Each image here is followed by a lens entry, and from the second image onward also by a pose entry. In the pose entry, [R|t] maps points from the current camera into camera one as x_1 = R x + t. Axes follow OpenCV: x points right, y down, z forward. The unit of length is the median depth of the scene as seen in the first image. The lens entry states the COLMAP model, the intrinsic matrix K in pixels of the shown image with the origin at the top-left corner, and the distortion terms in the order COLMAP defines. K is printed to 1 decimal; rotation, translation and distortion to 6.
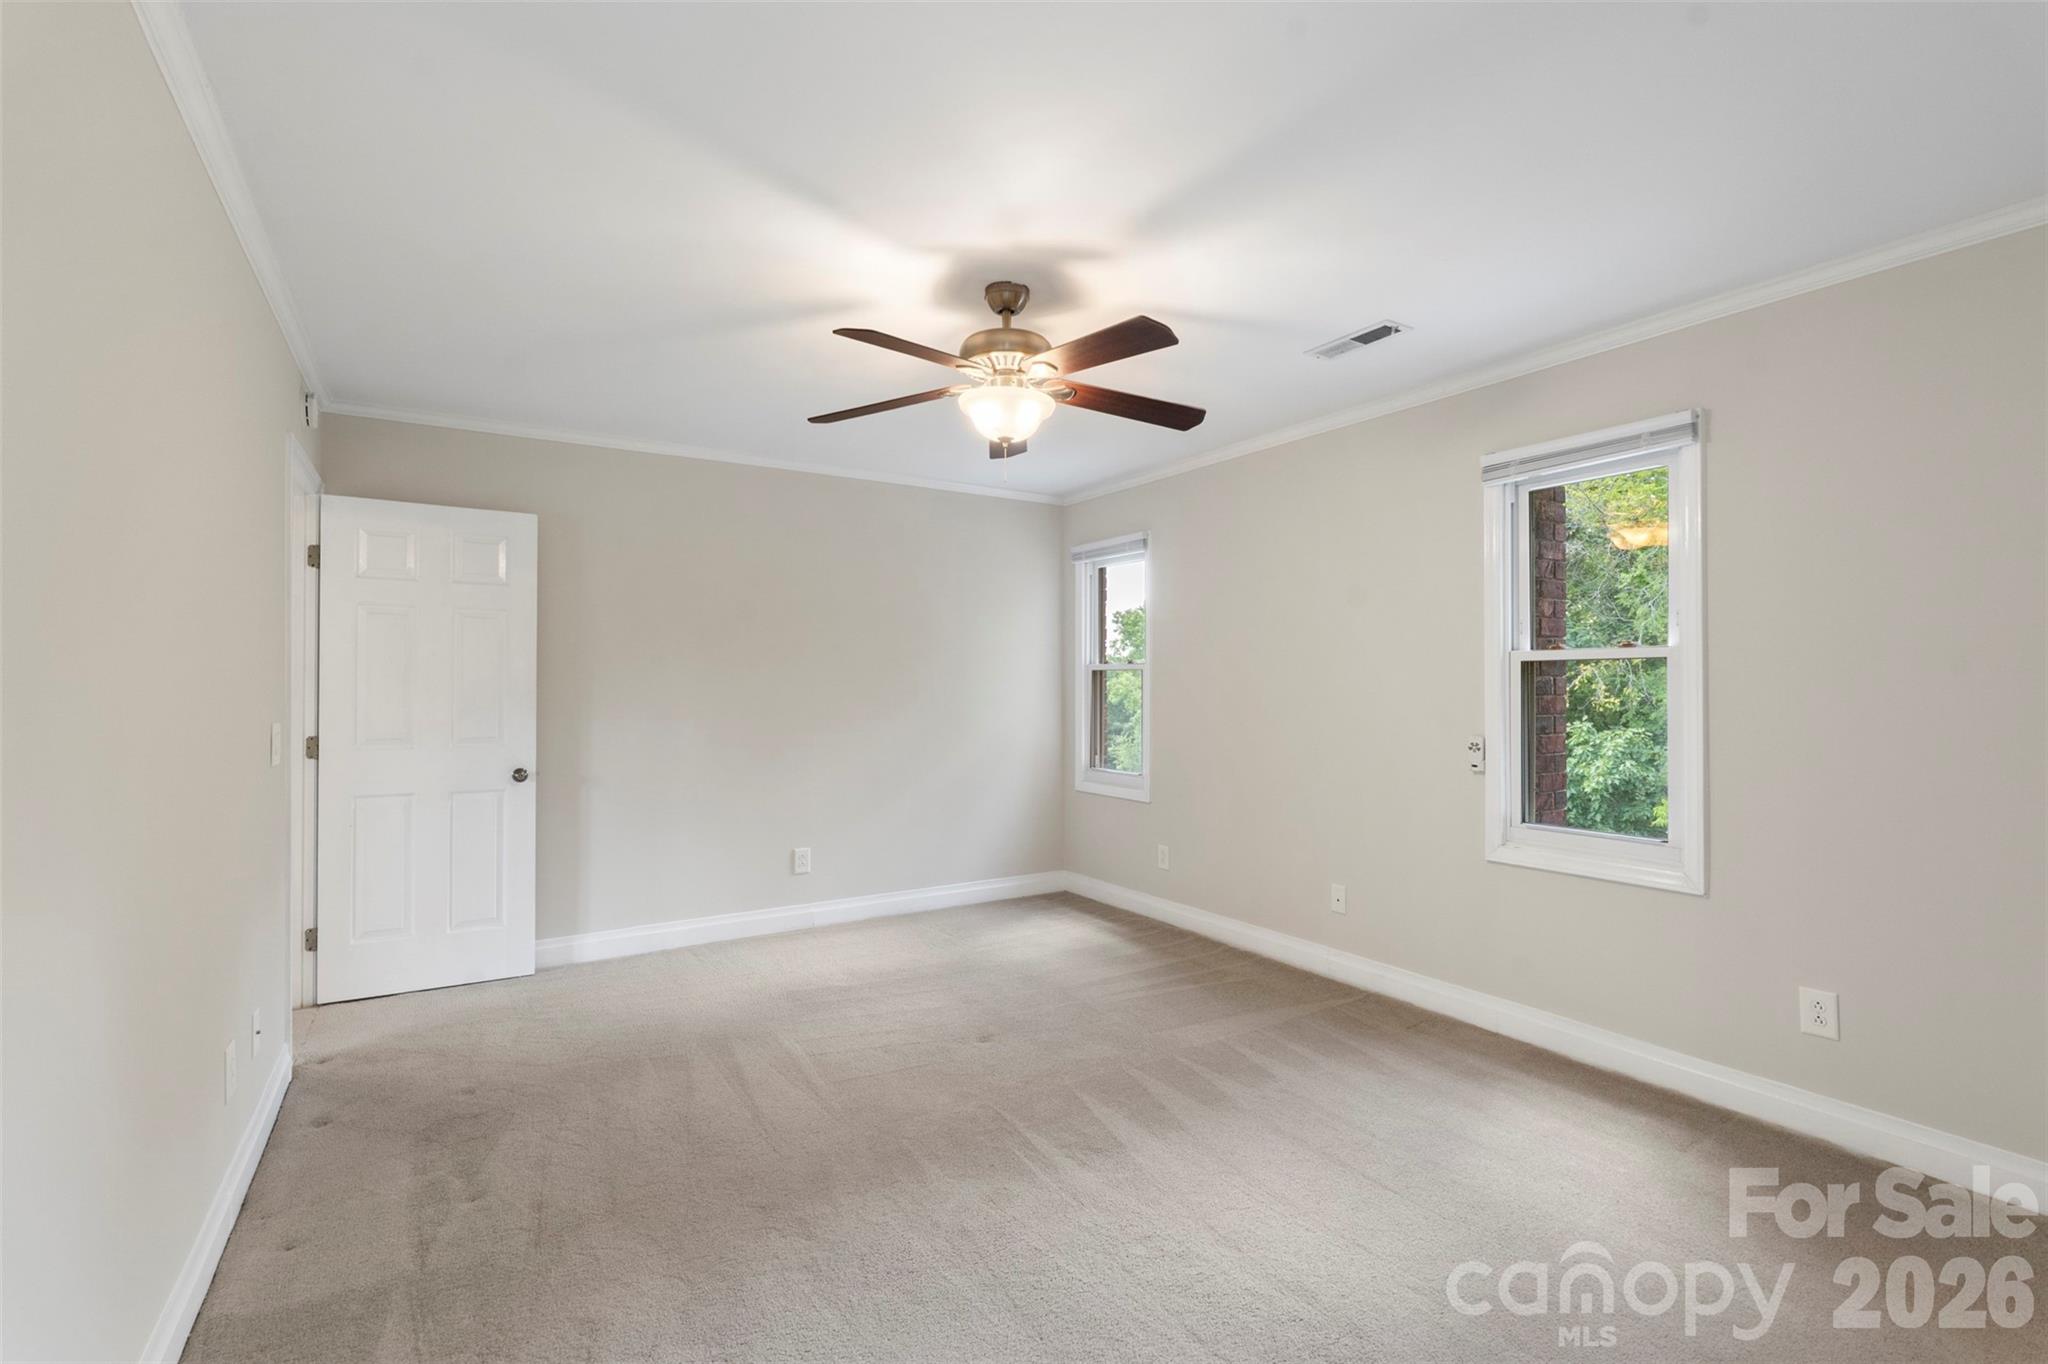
lens RADIAL K [[913.7, 0, 1029.0], [0, 913.7, 683.0], [0, 0, 1]] dist [-0.004188, 0.001216]
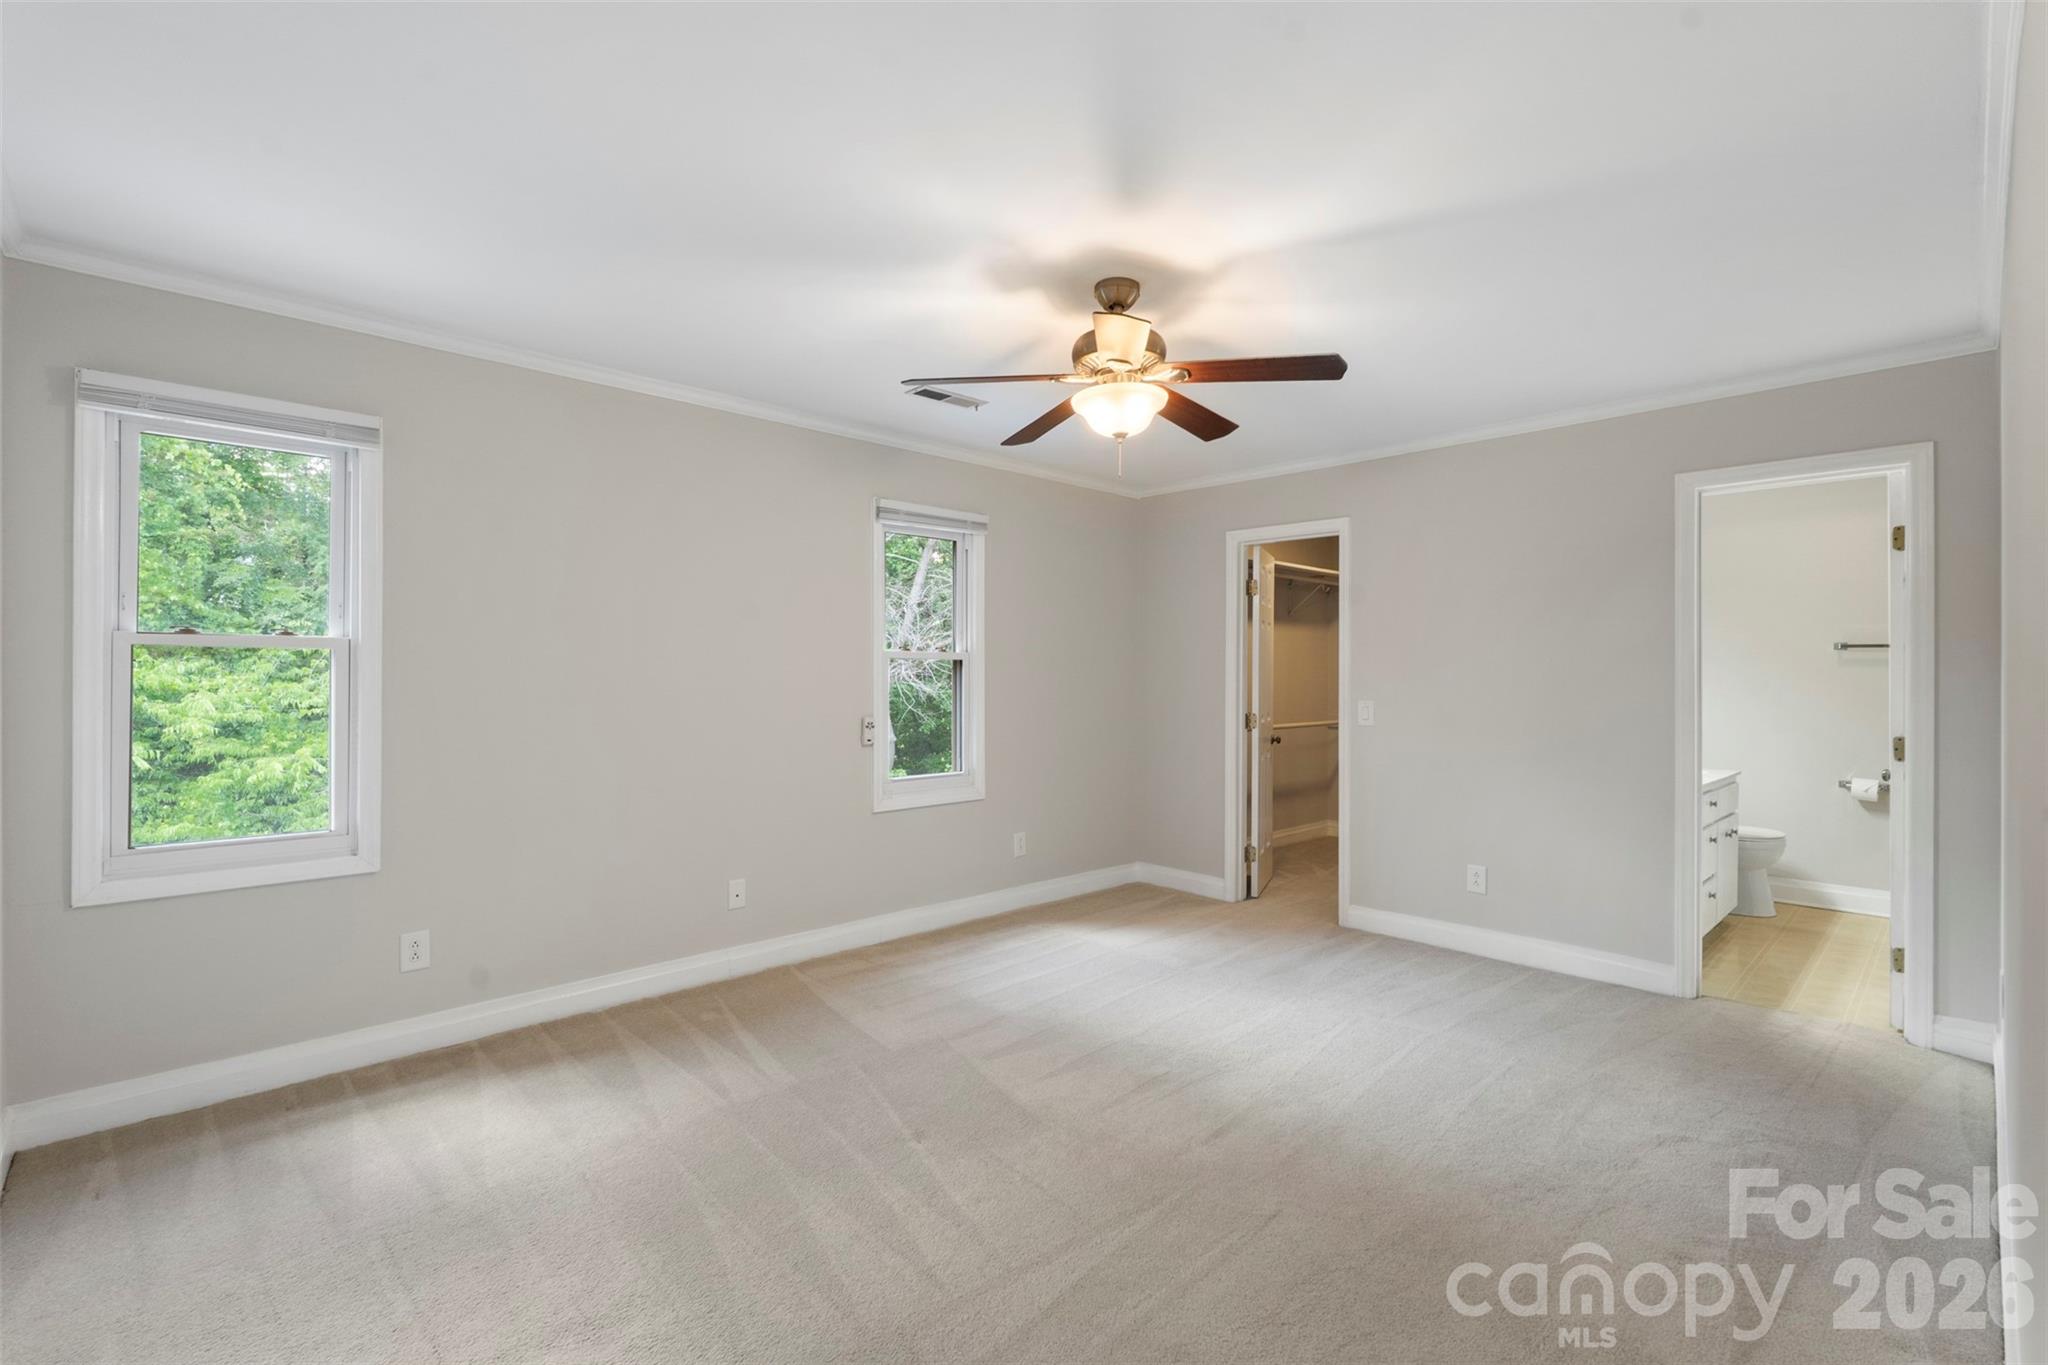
lens RADIAL K [[913.7, 0, 1026.2], [0, 913.7, 677.9], [0, 0, 1]] dist [-0.004188, 0.001216]
pose [[-0.200813, 0.002536, 0.979626, -0.486211], [-0.001880, 0.999994, -0.002974, 0.004767], [-0.979628, -0.002439, -0.200807, 0.634104]]
